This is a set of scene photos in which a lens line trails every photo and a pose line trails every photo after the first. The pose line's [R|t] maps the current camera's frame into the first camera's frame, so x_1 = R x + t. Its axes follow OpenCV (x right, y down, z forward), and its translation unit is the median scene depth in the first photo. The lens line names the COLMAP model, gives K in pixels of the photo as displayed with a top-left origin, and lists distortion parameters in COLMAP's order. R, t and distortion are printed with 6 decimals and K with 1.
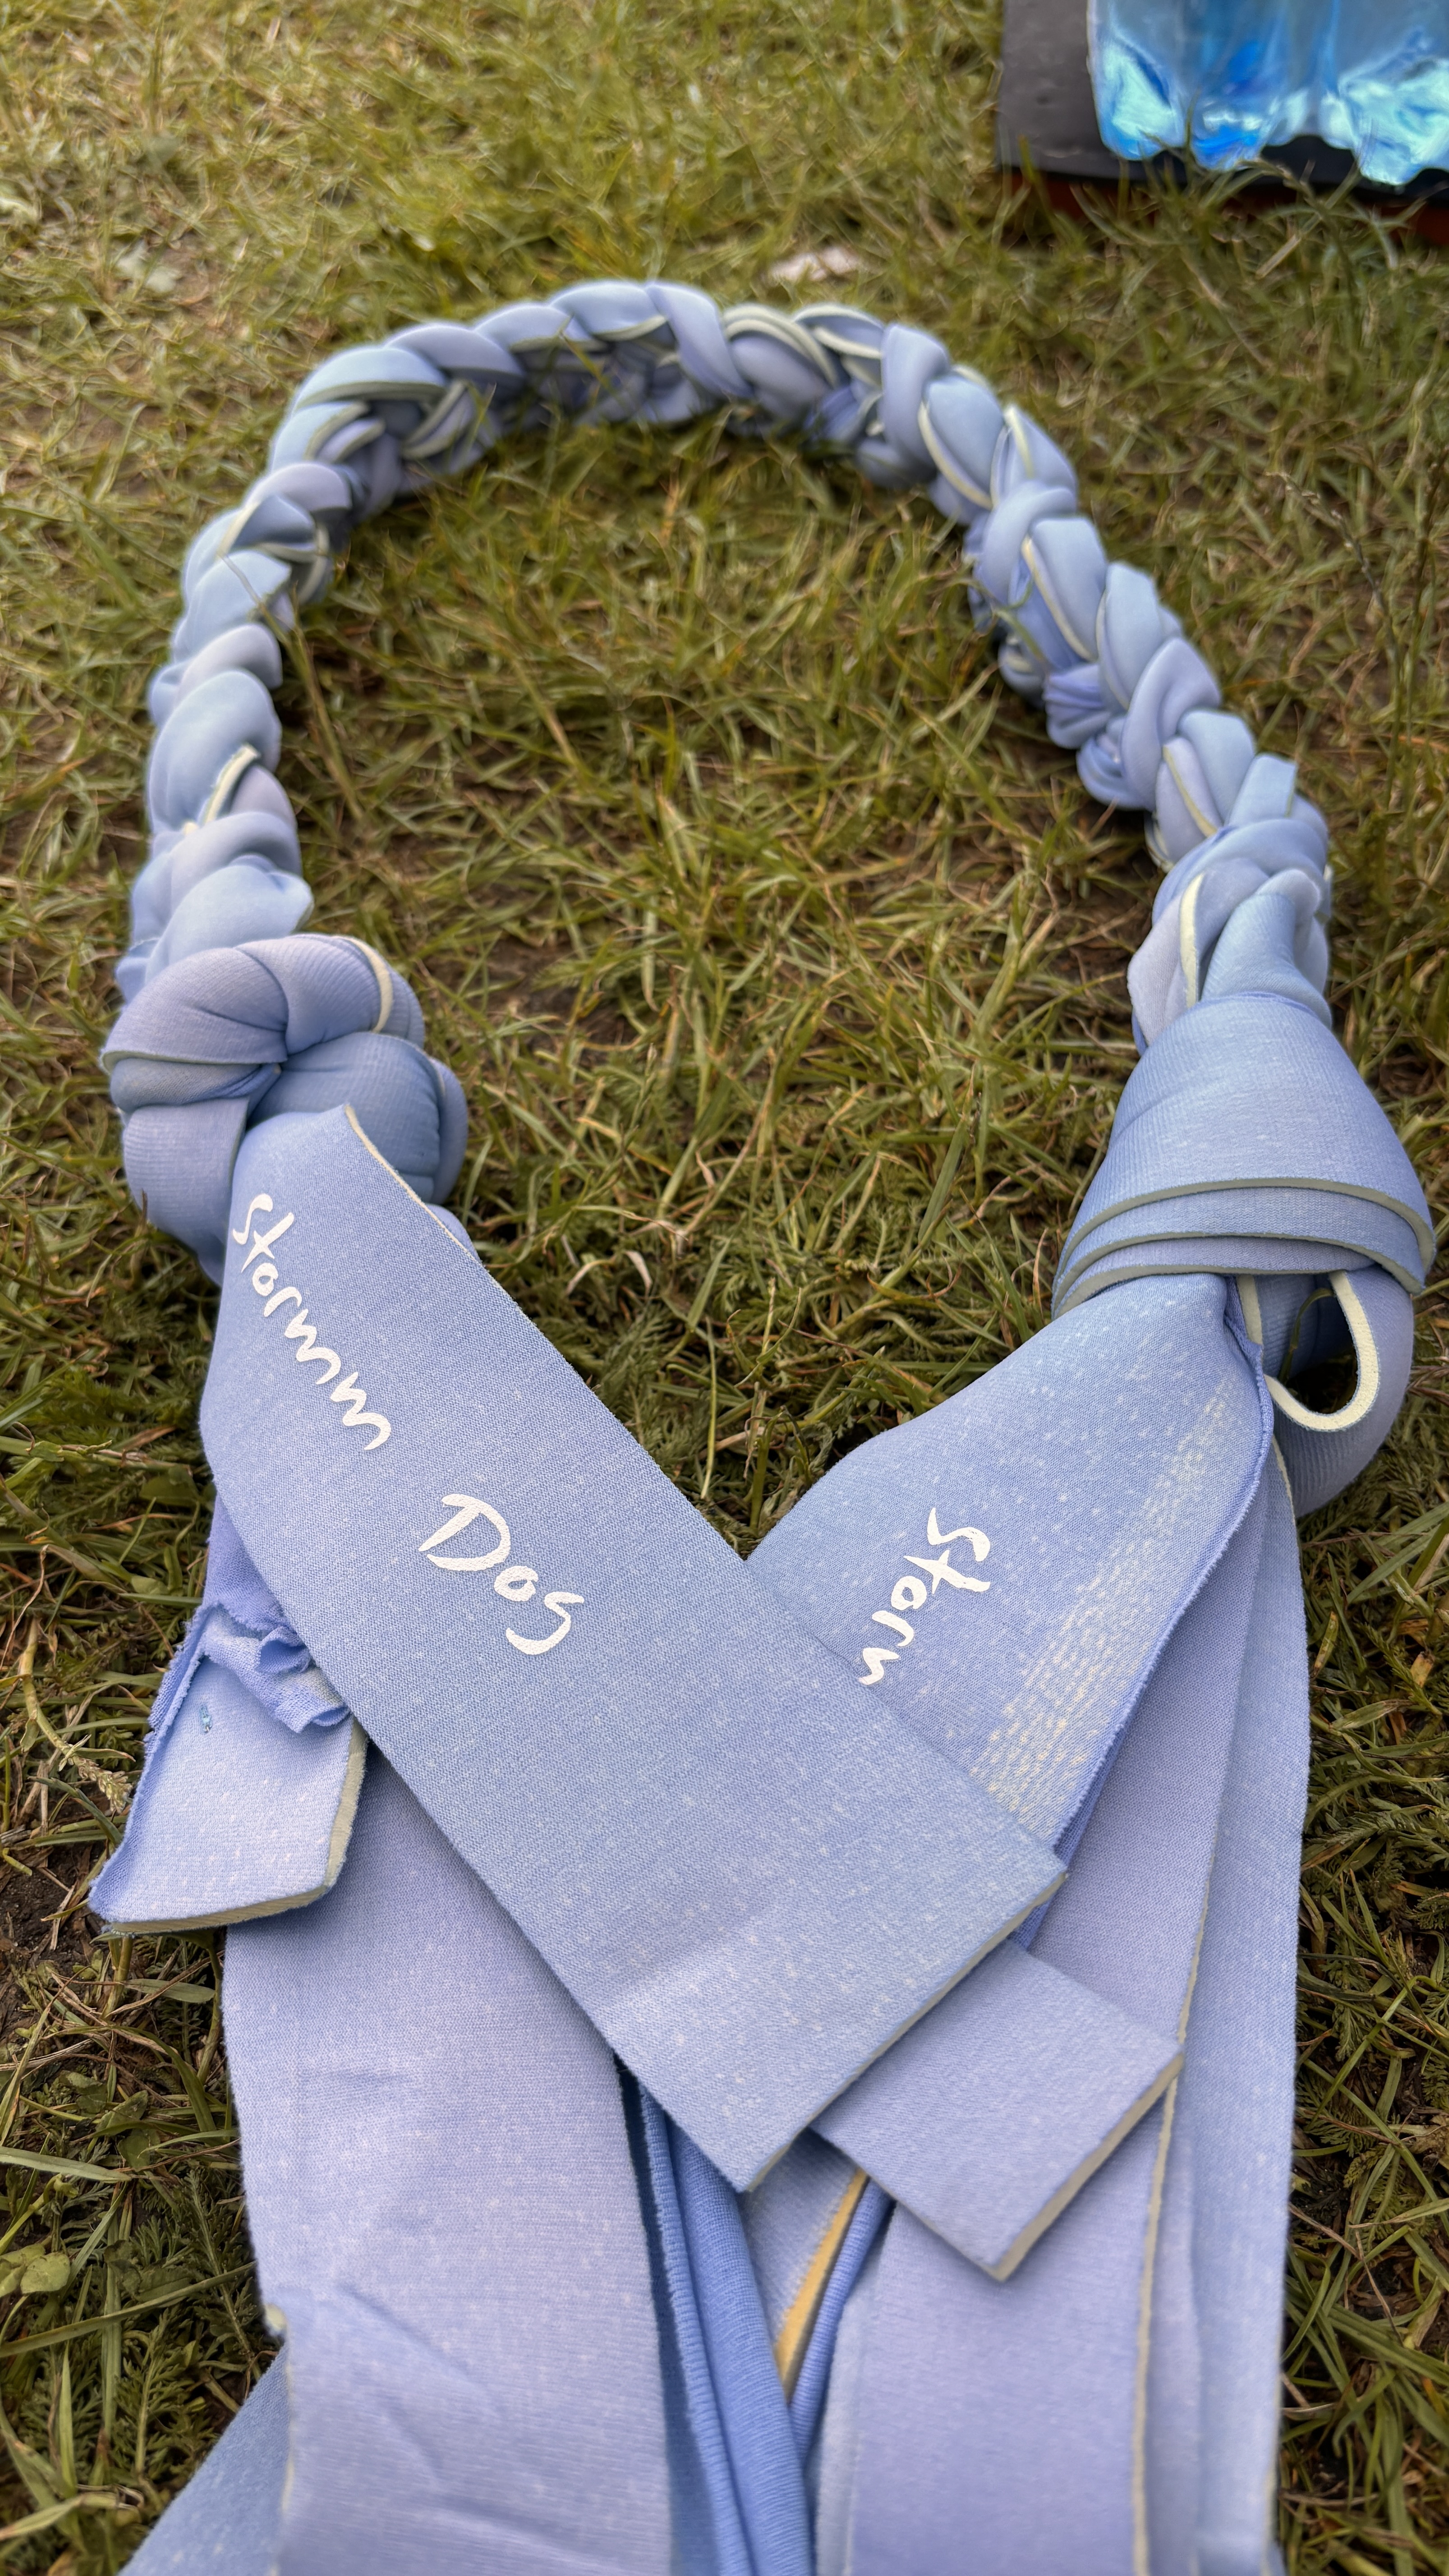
lens RADIAL K [[1909.8, 0, 668.5], [0, 1909.8, 1293.1], [0, 0, 1]] dist [0.003253, -0.003002]
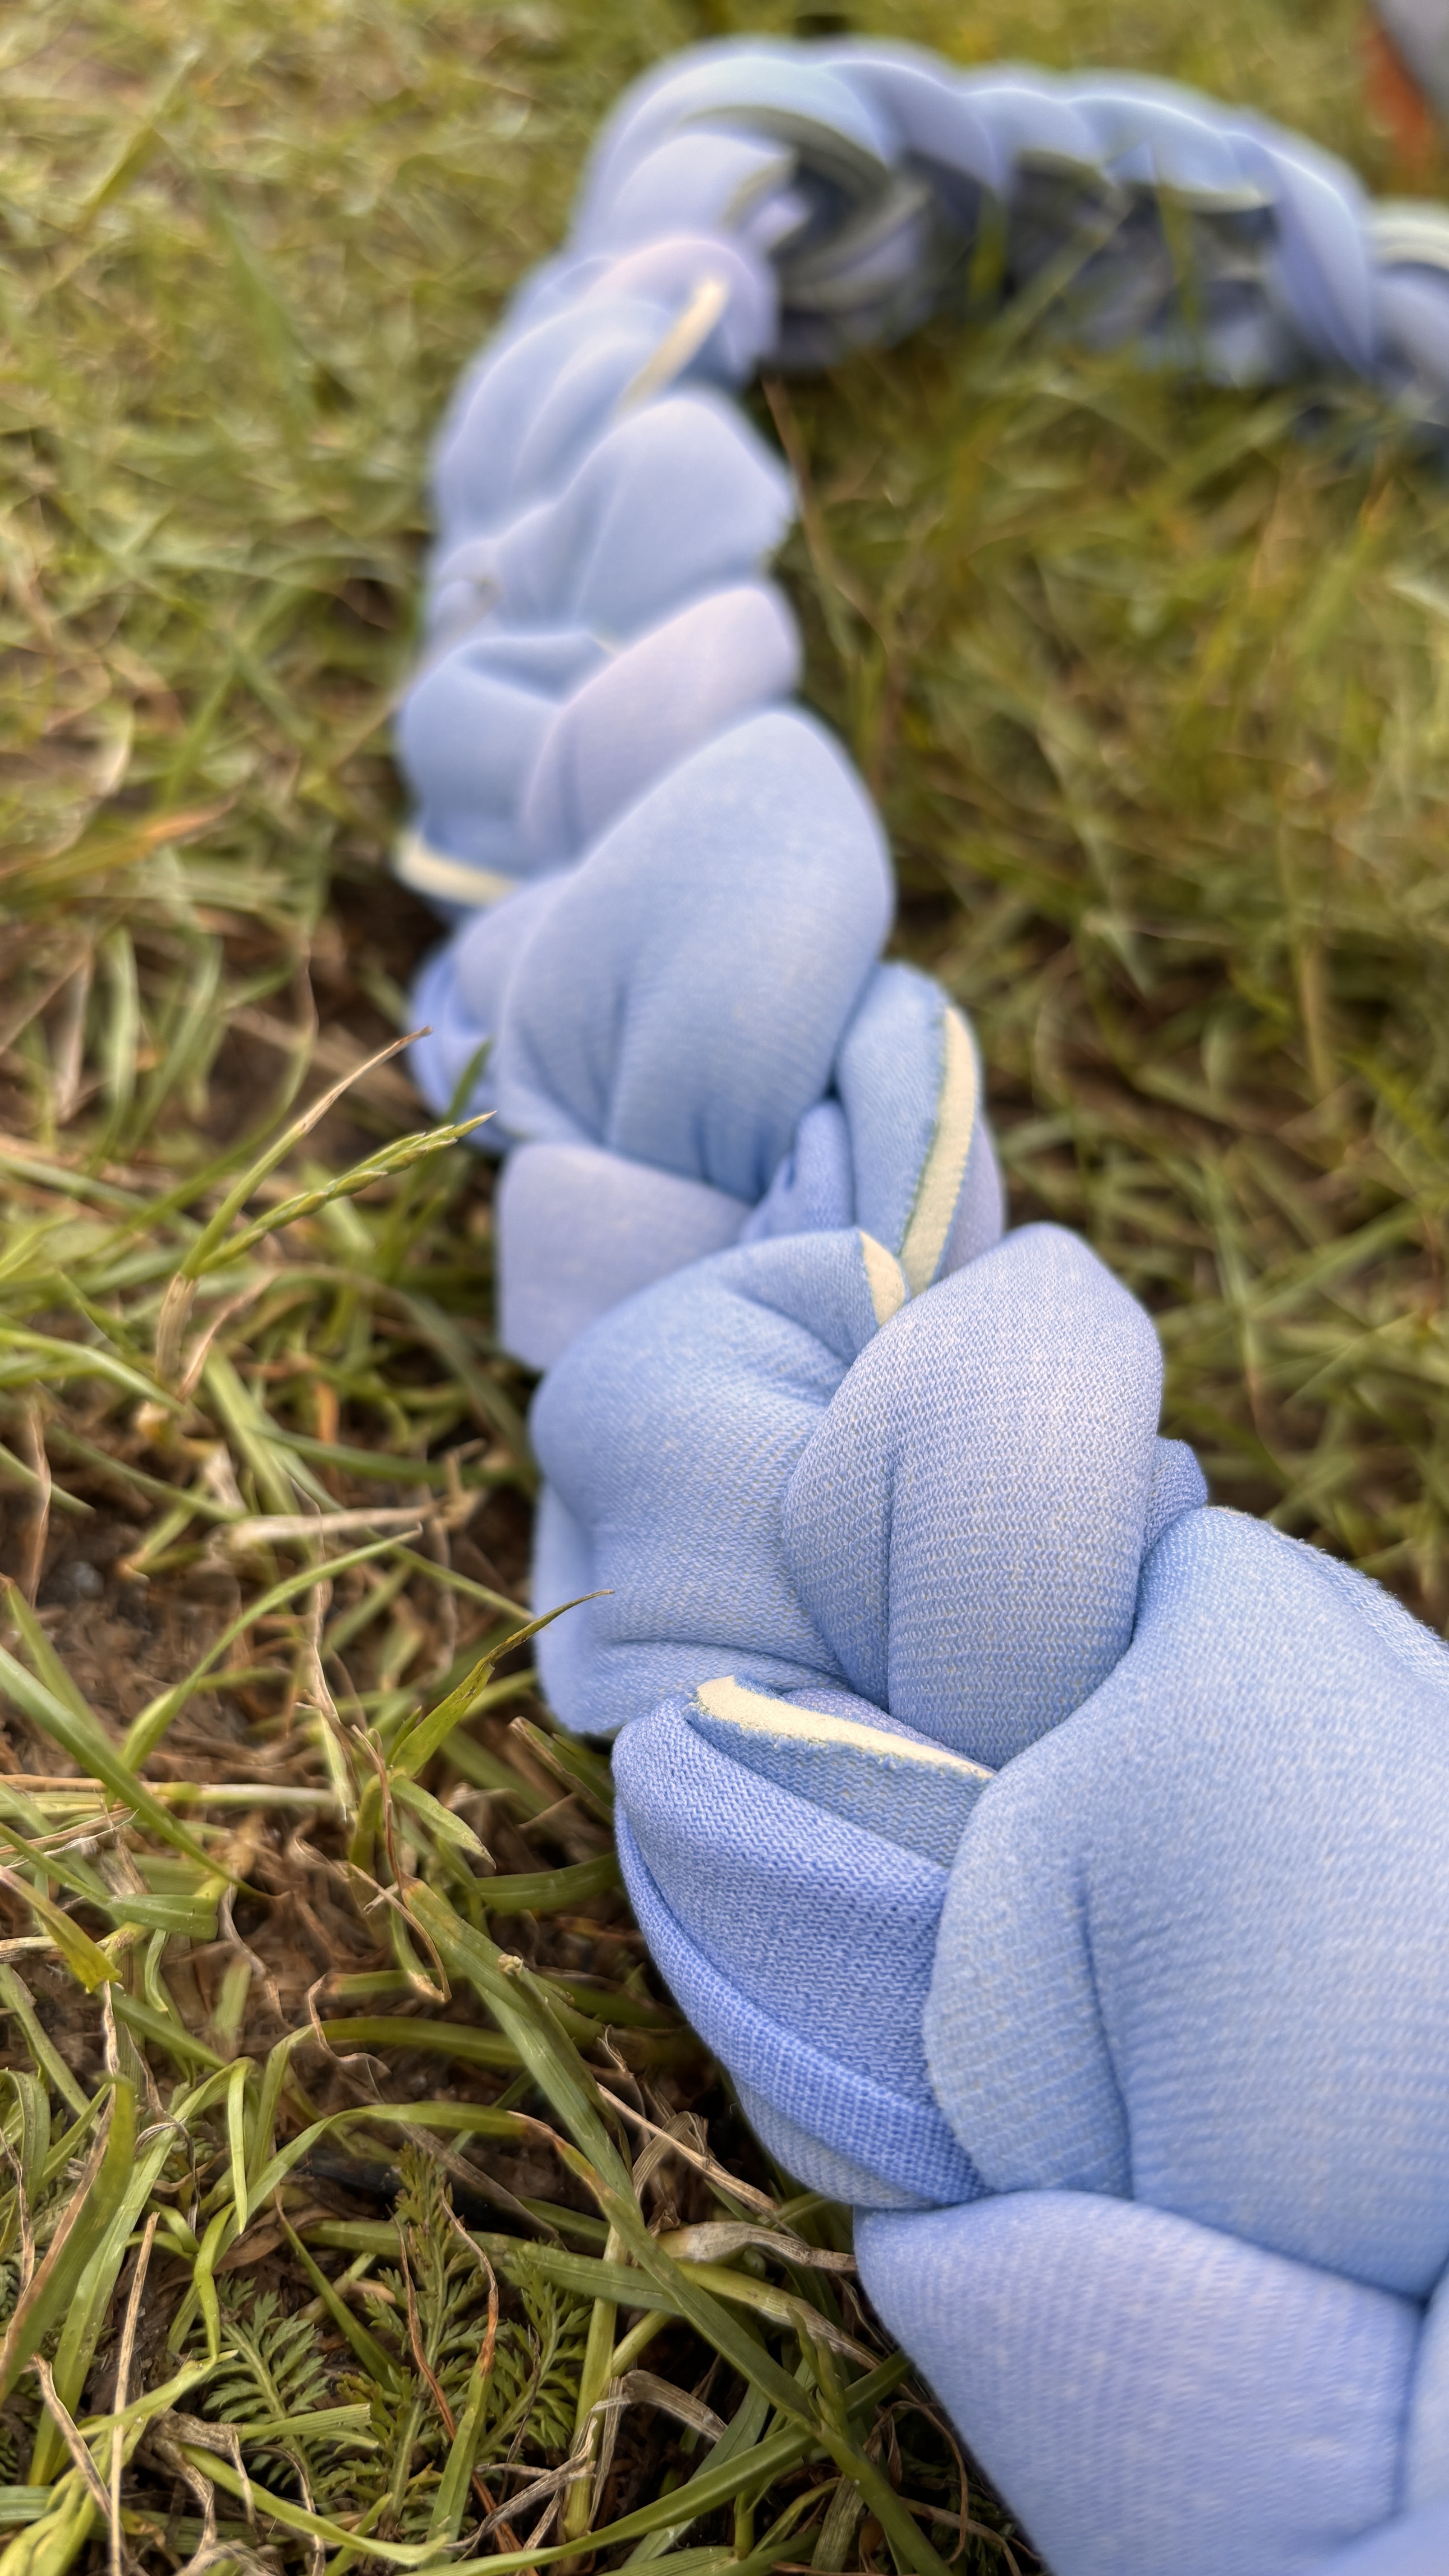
lens RADIAL K [[1973.3, 0, 638.9], [0, 1973.3, 1245.0], [0, 0, 1]] dist [0.032939, -0.072462]
pose [[0.950676, 0.166224, 0.261887, -0.313711], [-0.156532, 0.985992, -0.057600, -0.189259], [-0.267793, 0.013765, 0.963378, 0.611894]]
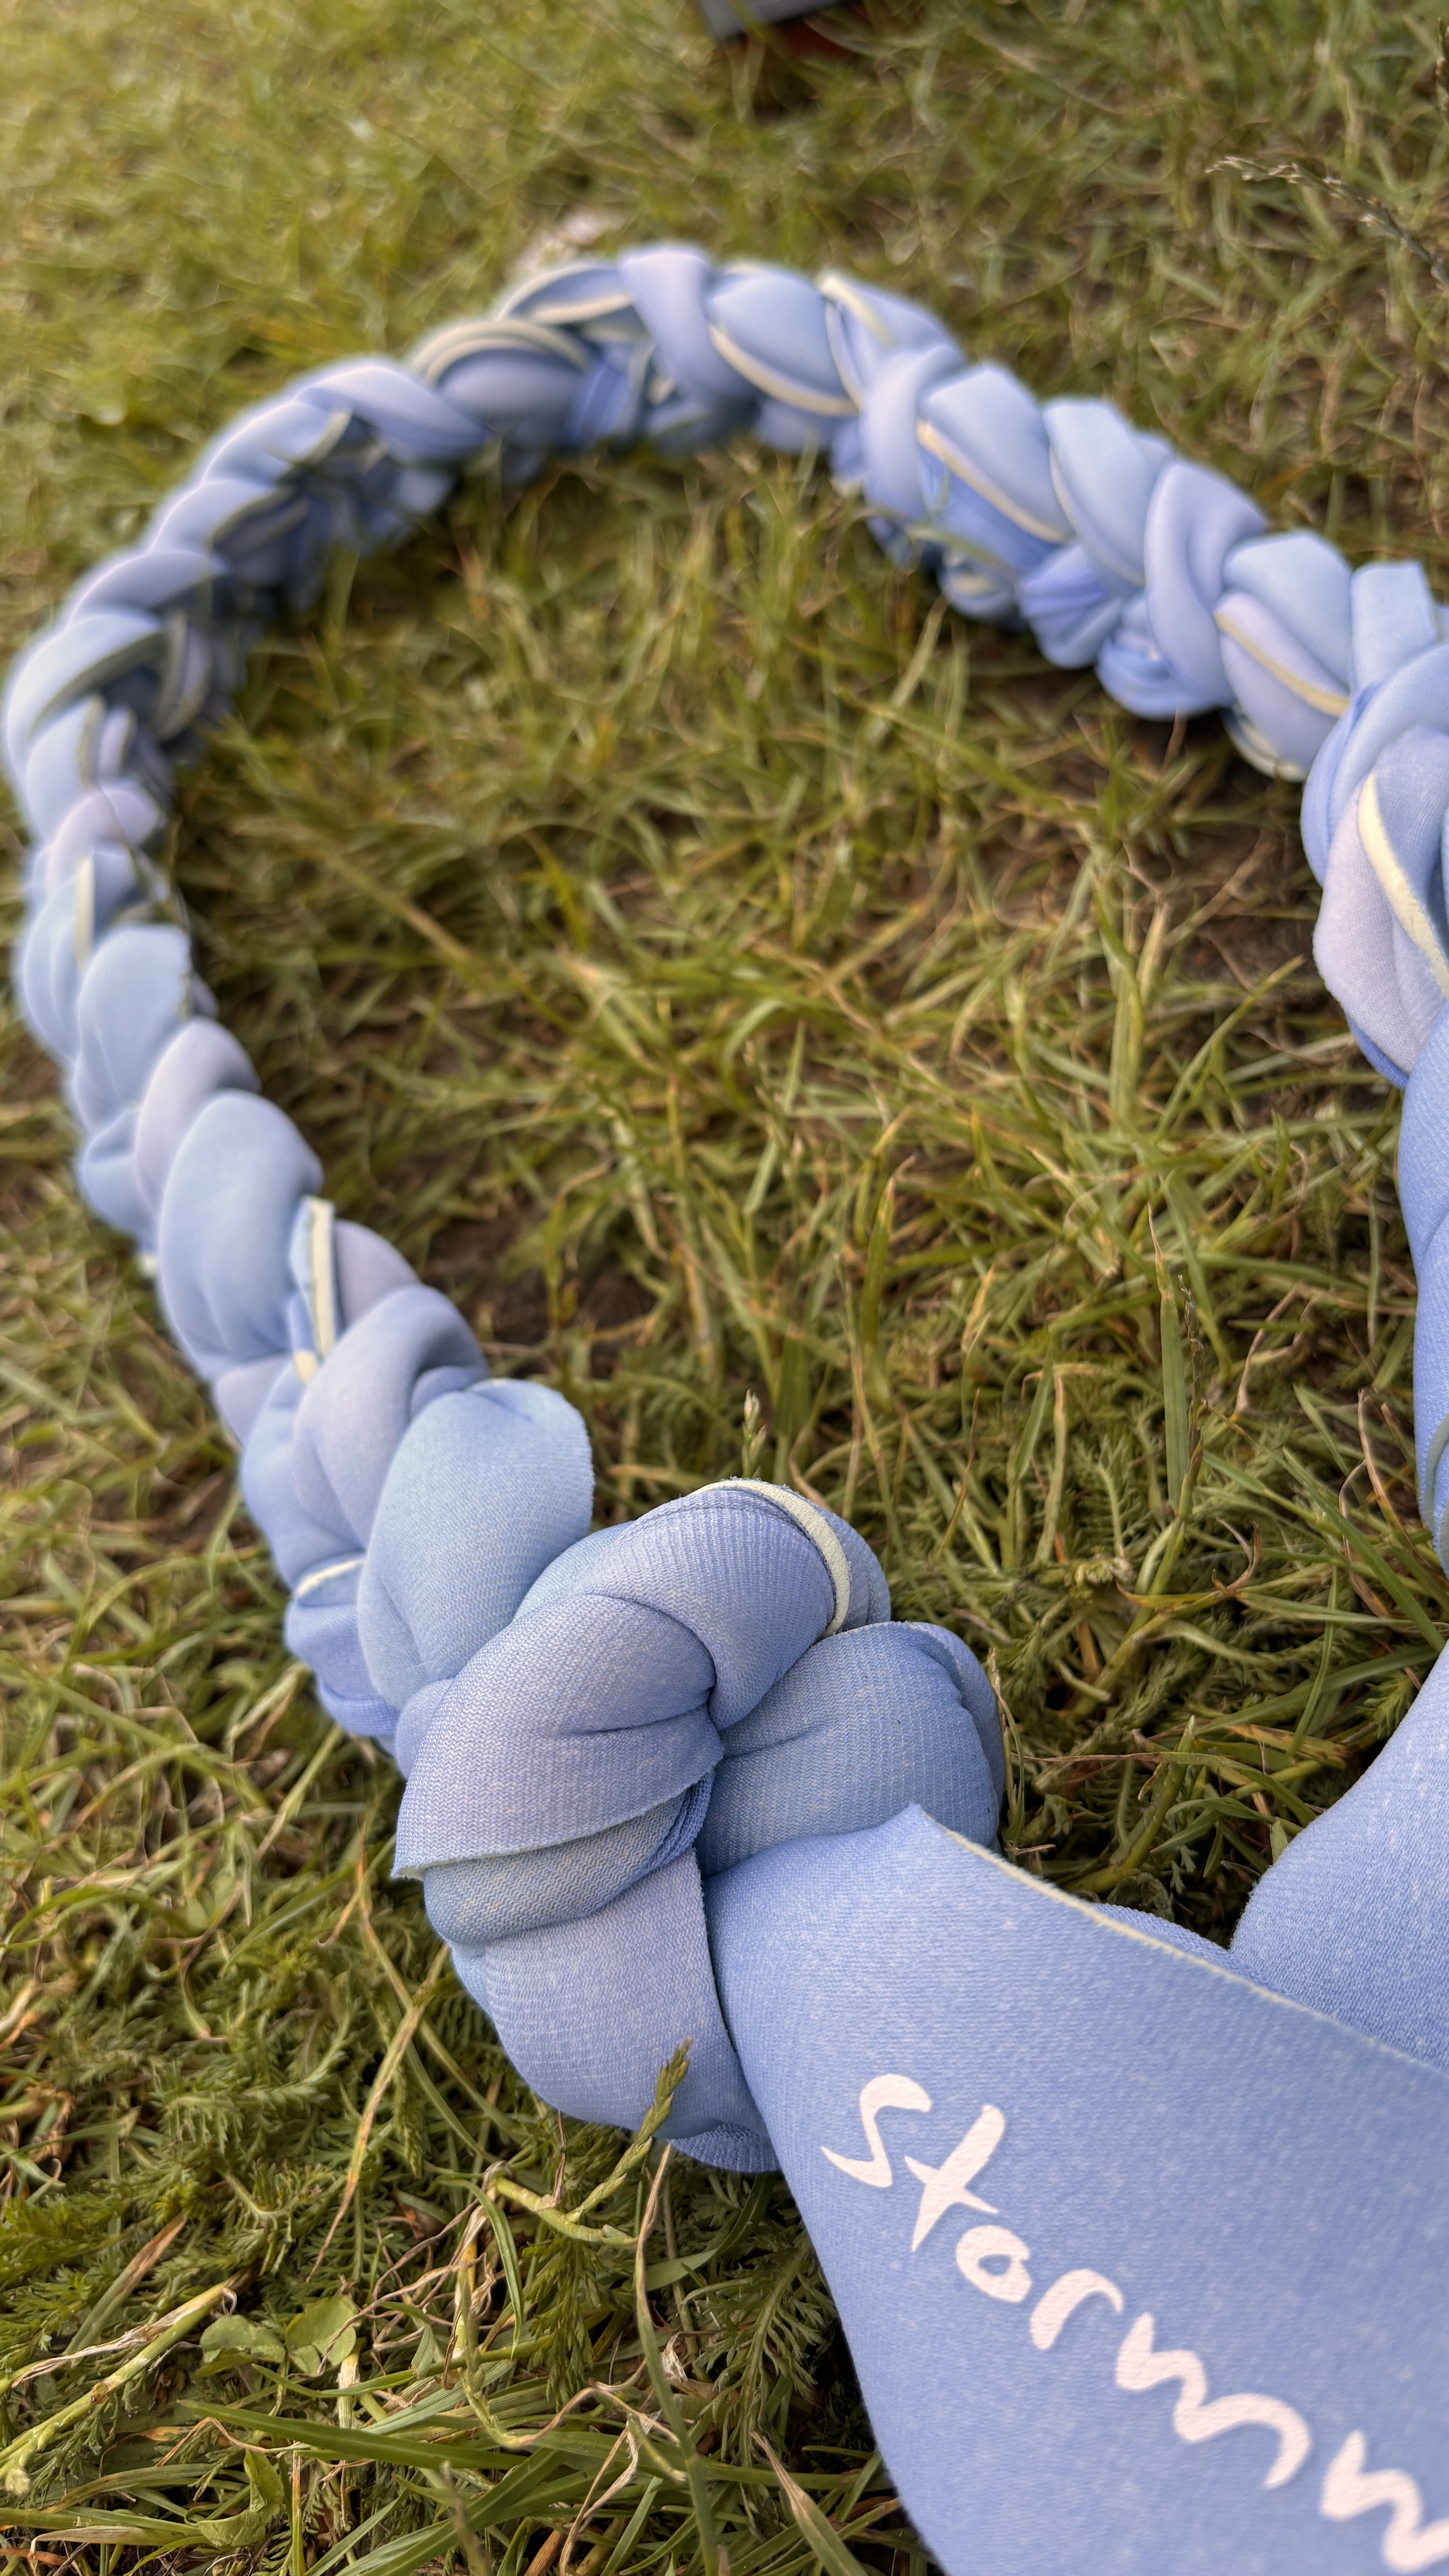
lens RADIAL K [[1973.3, 0, 638.9], [0, 1973.3, 1245.0], [0, 0, 1]] dist [0.032939, -0.072462]
pose [[0.921965, -0.374014, -0.100468, 0.050779], [0.368103, 0.926935, -0.072747, -0.092944], [0.120336, 0.030087, 0.992277, 0.255202]]
